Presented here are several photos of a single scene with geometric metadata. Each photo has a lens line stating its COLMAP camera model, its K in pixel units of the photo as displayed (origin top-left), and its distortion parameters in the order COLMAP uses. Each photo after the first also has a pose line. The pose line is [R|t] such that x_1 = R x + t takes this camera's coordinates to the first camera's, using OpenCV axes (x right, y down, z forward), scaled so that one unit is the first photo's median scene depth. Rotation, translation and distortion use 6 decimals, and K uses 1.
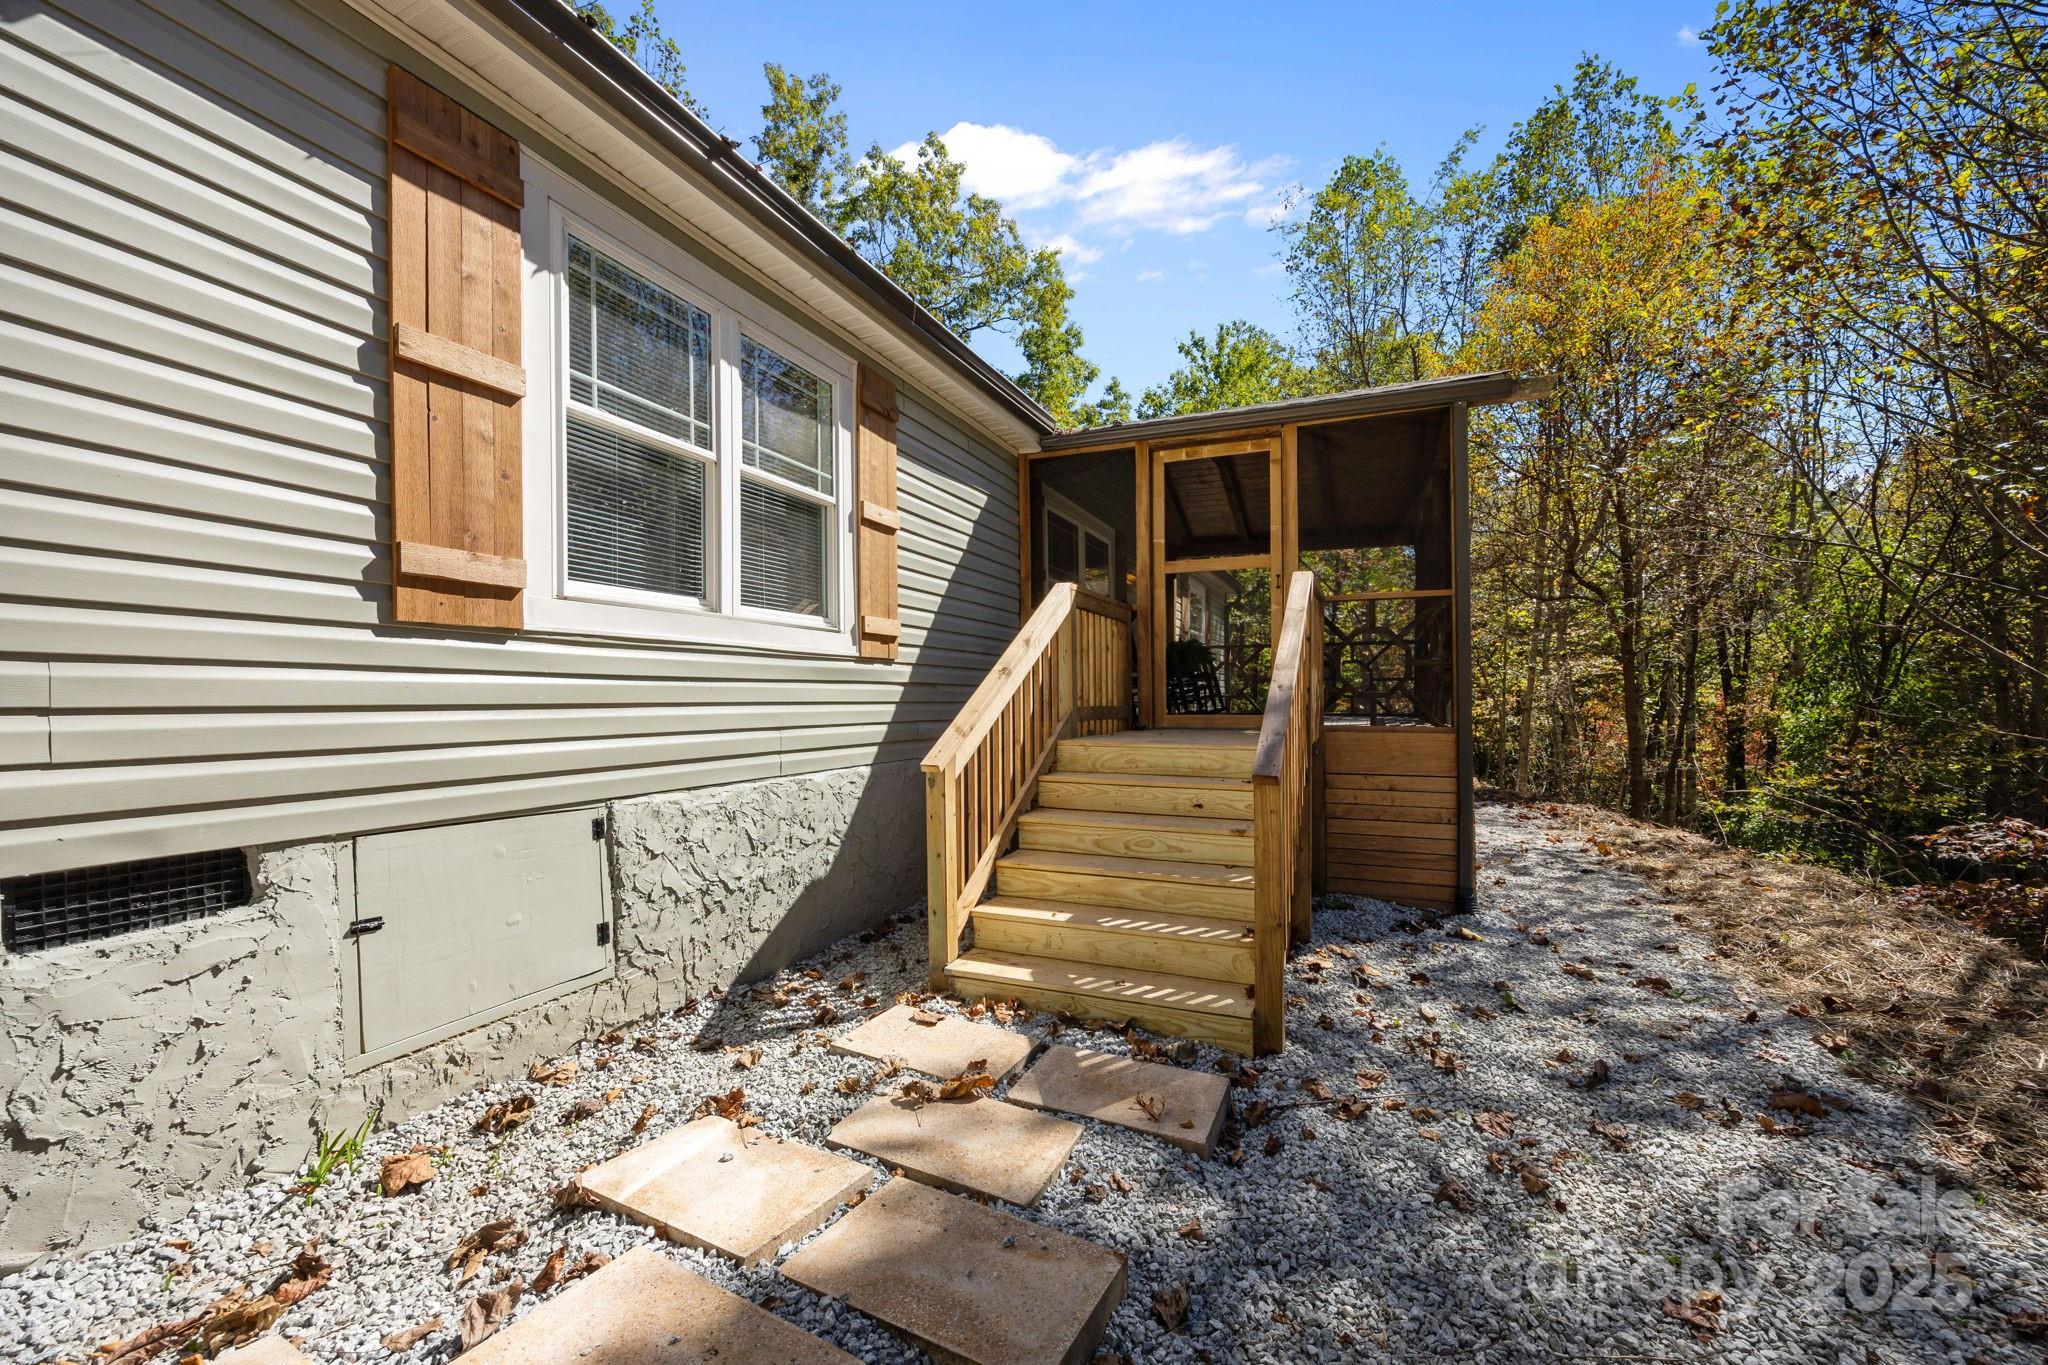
lens RADIAL K [[793.4, 0, 1032.1], [0, 793.4, 698.7], [0, 0, 1]] dist [-0.002724, 0.000017]
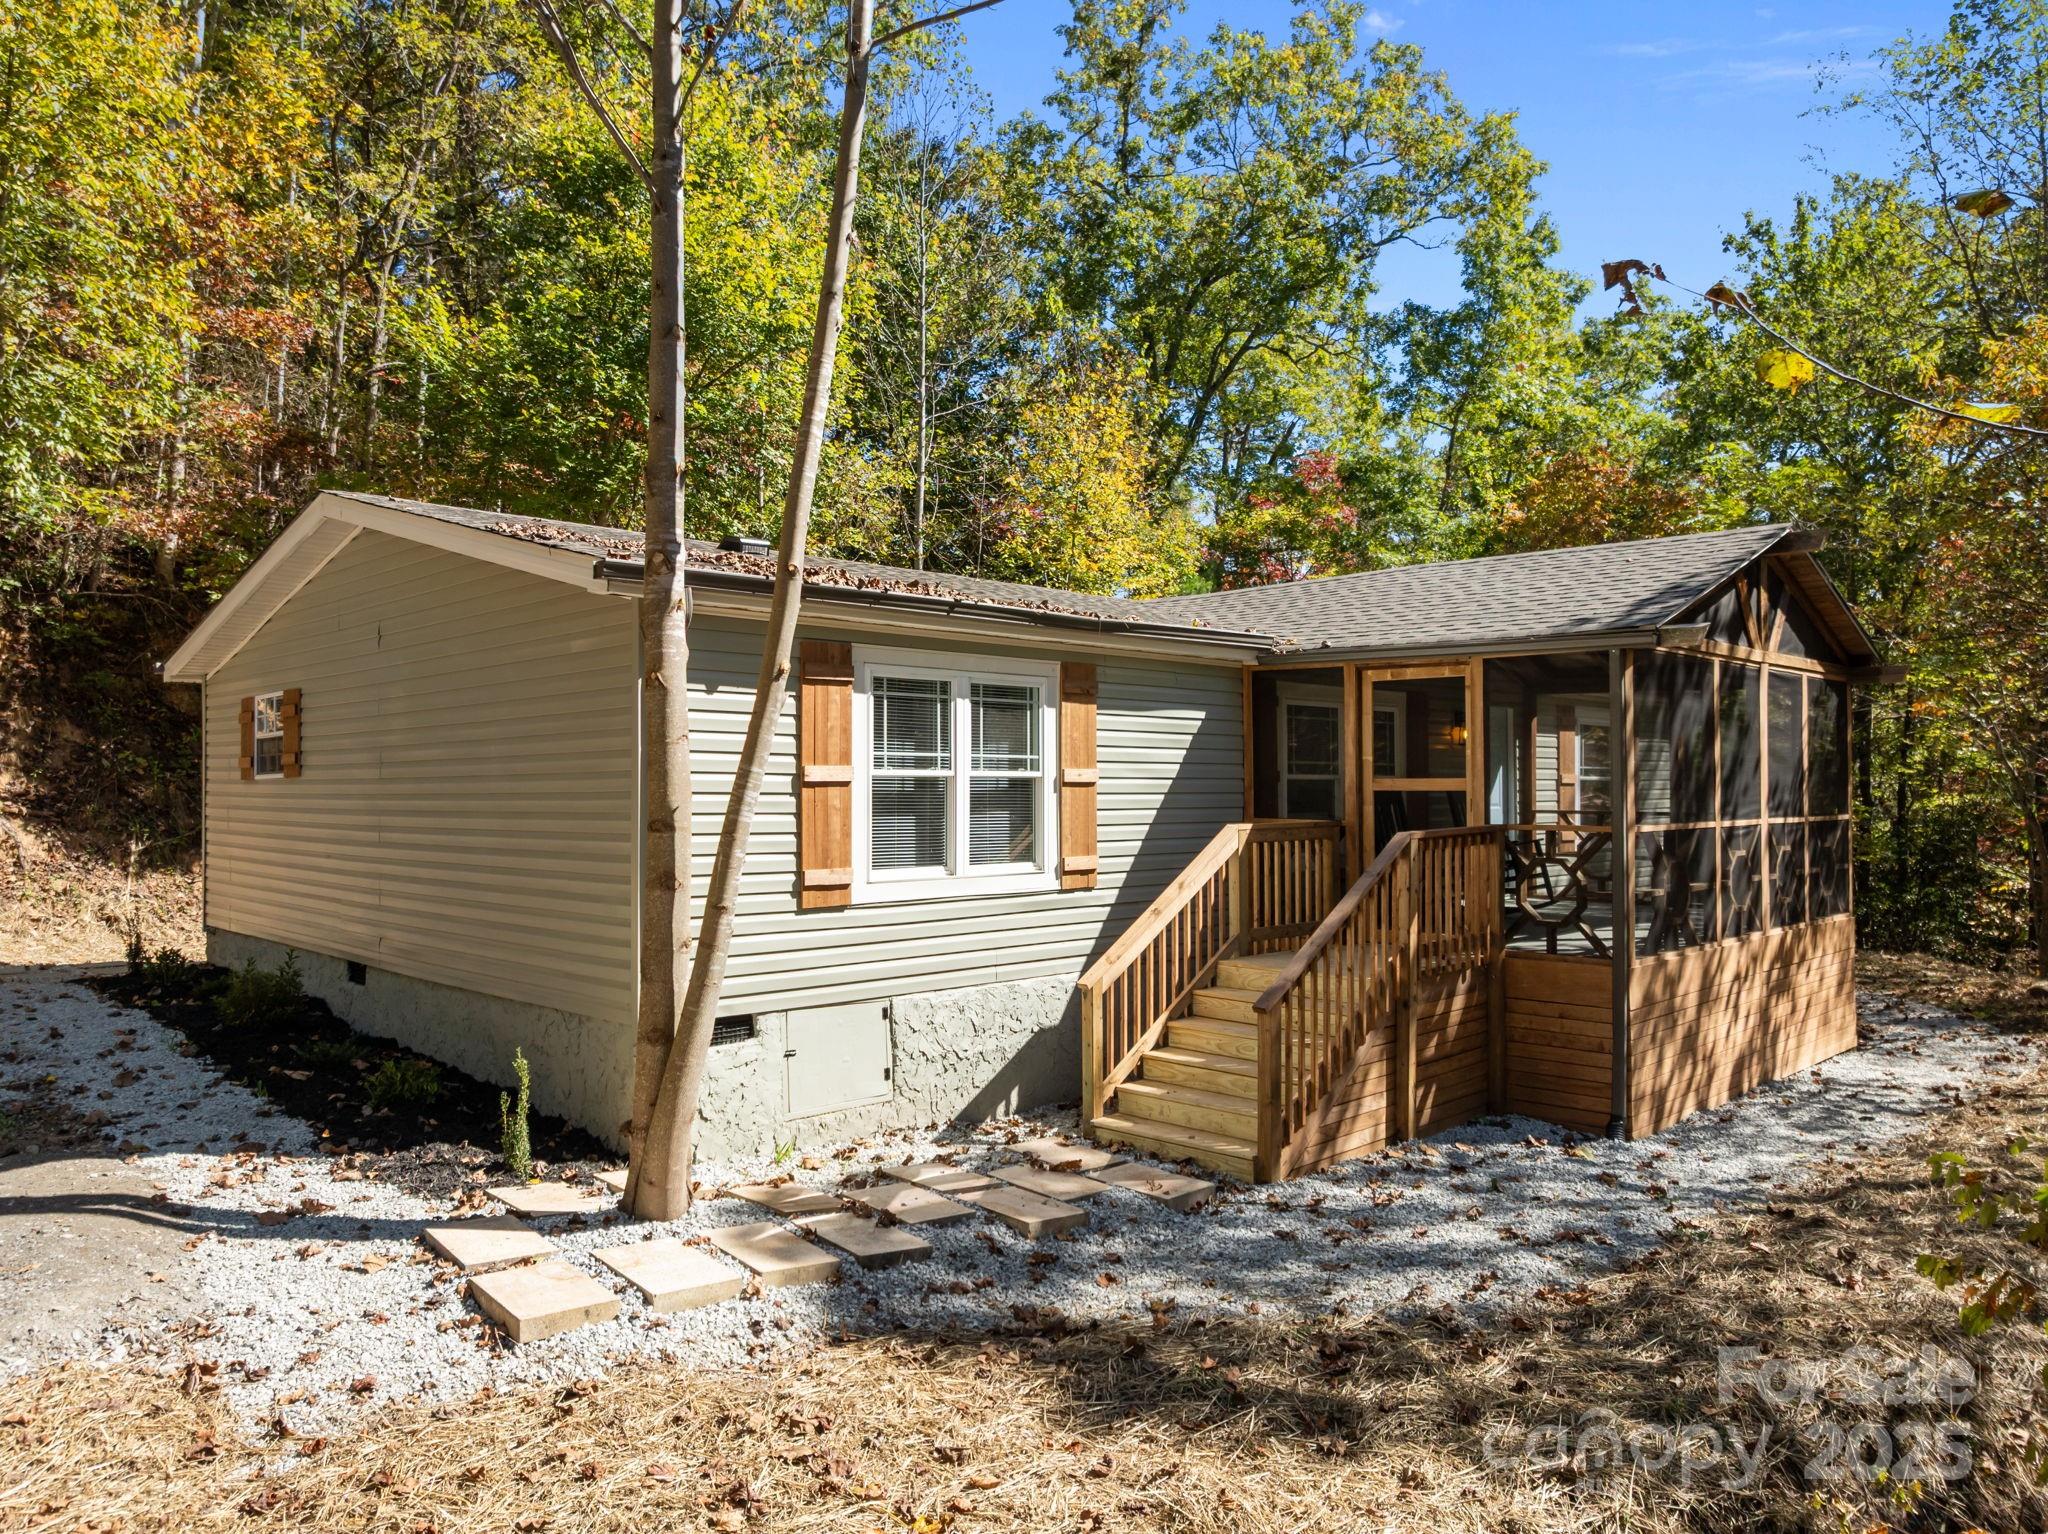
lens RADIAL K [[1463.2, 0, 1000.4], [0, 1463.2, 723.2], [0, 0, 1]] dist [-0.026545, -0.003939]
pose [[0.922512, -0.011300, -0.385803, 0.788623], [-0.005227, 0.999114, -0.041761, -0.287015], [0.385933, 0.040542, 0.921635, -1.597349]]
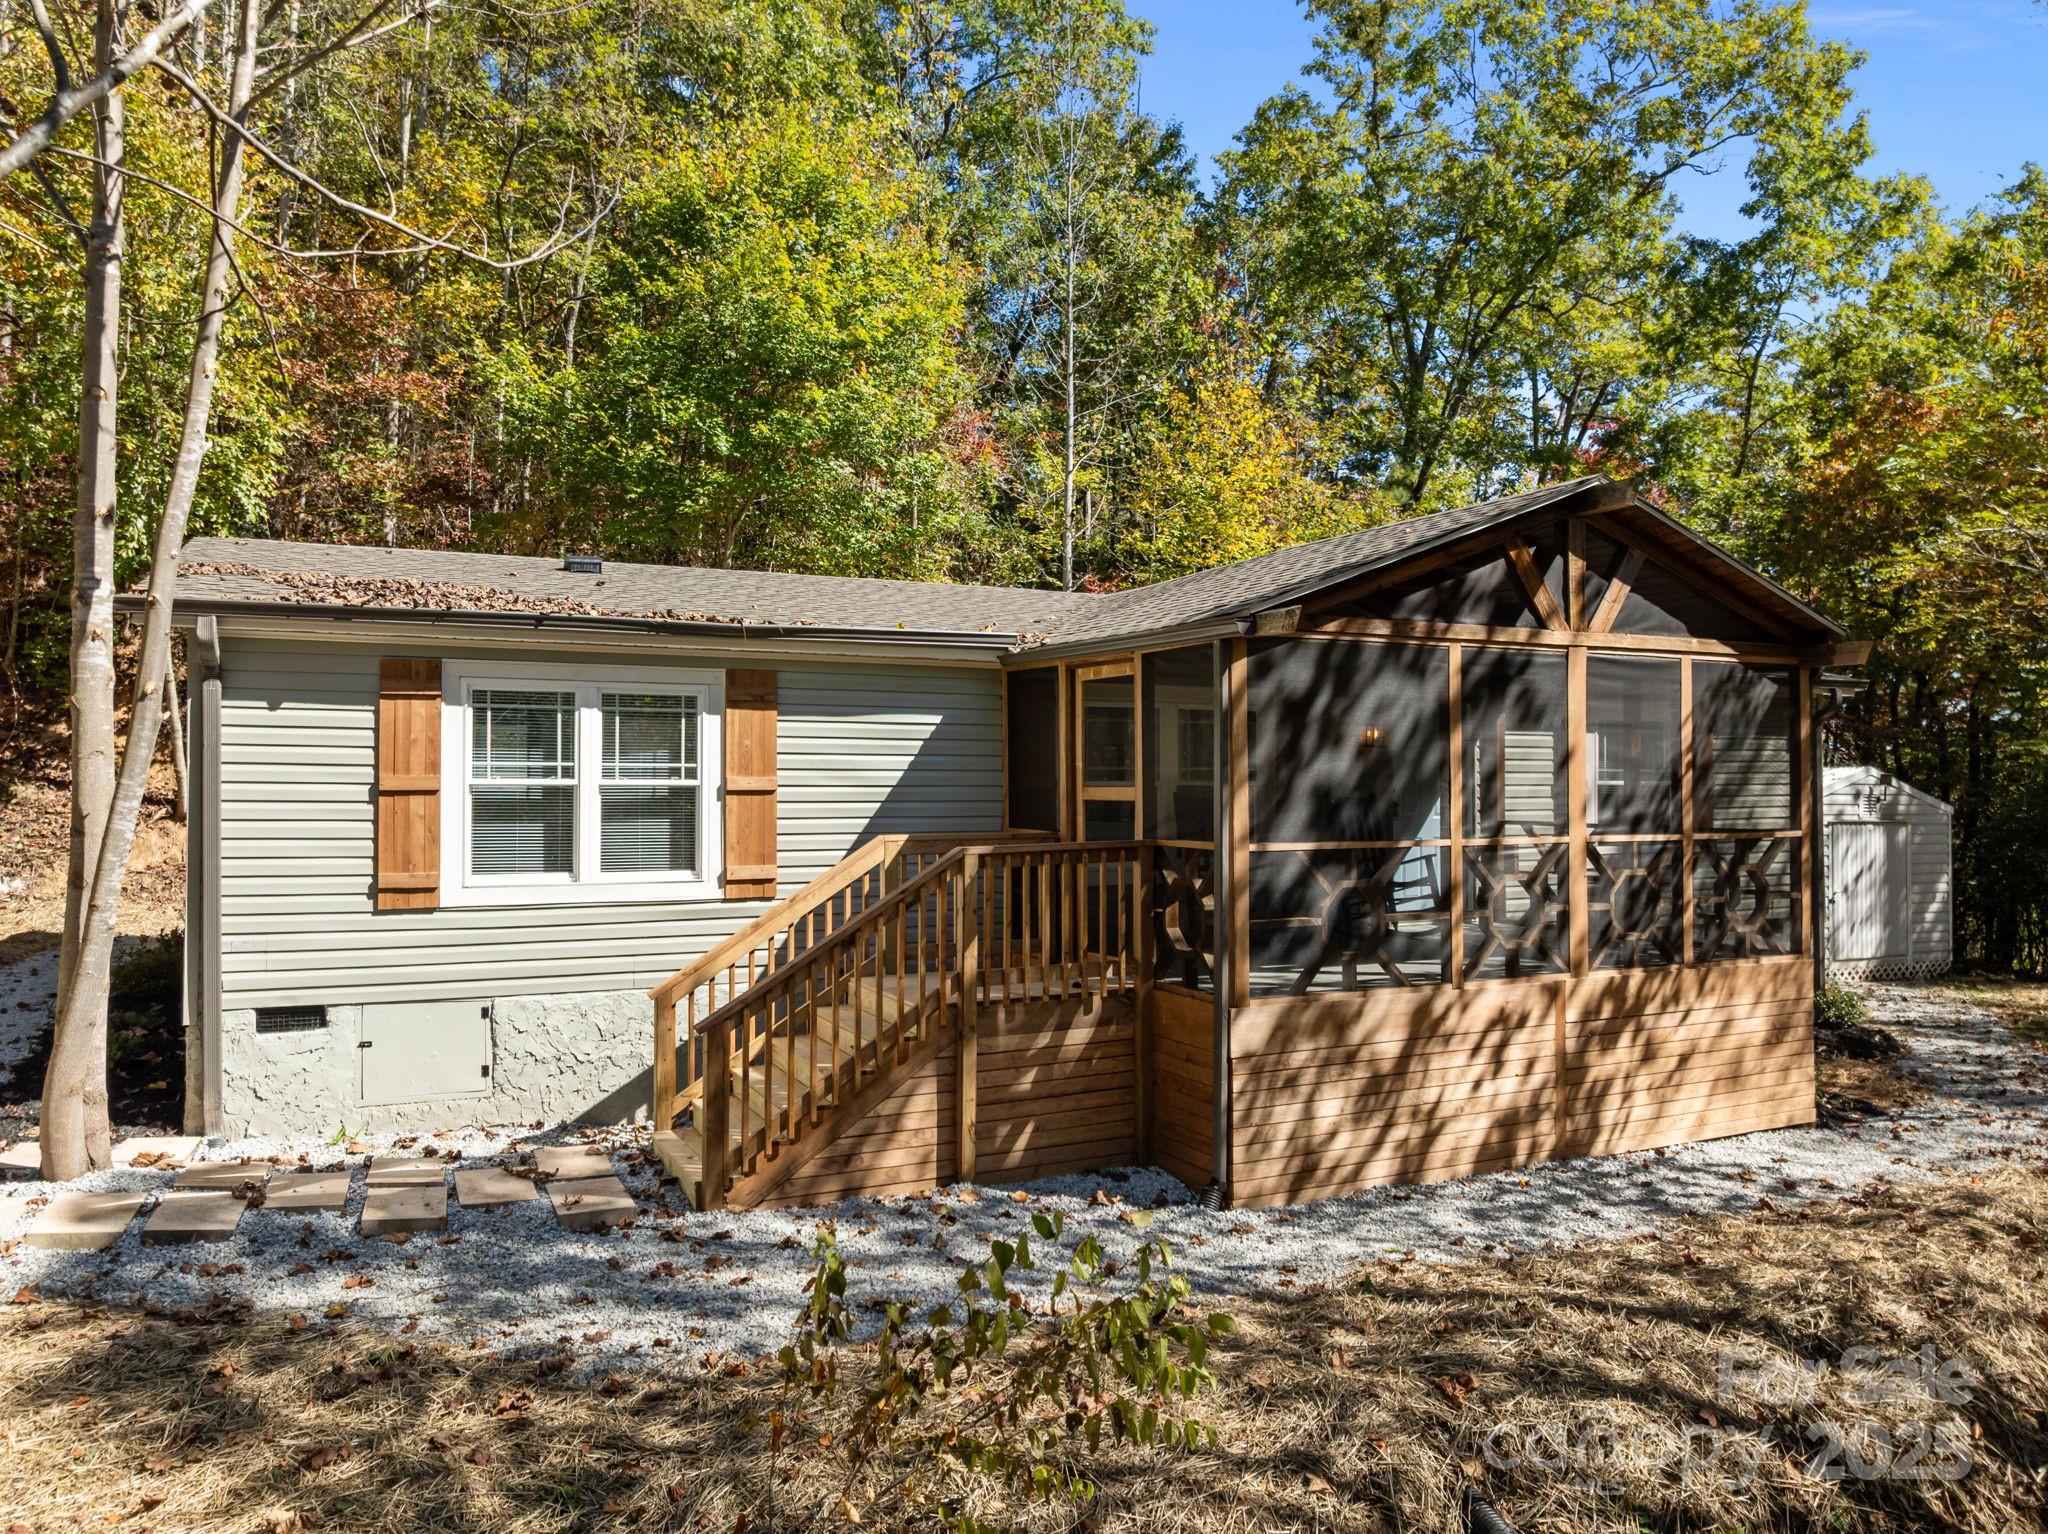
lens RADIAL K [[1463.2, 0, 1000.4], [0, 1463.2, 723.2], [0, 0, 1]] dist [-0.026545, -0.003939]
pose [[0.743251, -0.023310, -0.668606, 2.184058], [-0.005211, 0.999161, -0.040627, -0.311546], [0.668992, 0.033680, 0.742506, -0.596237]]
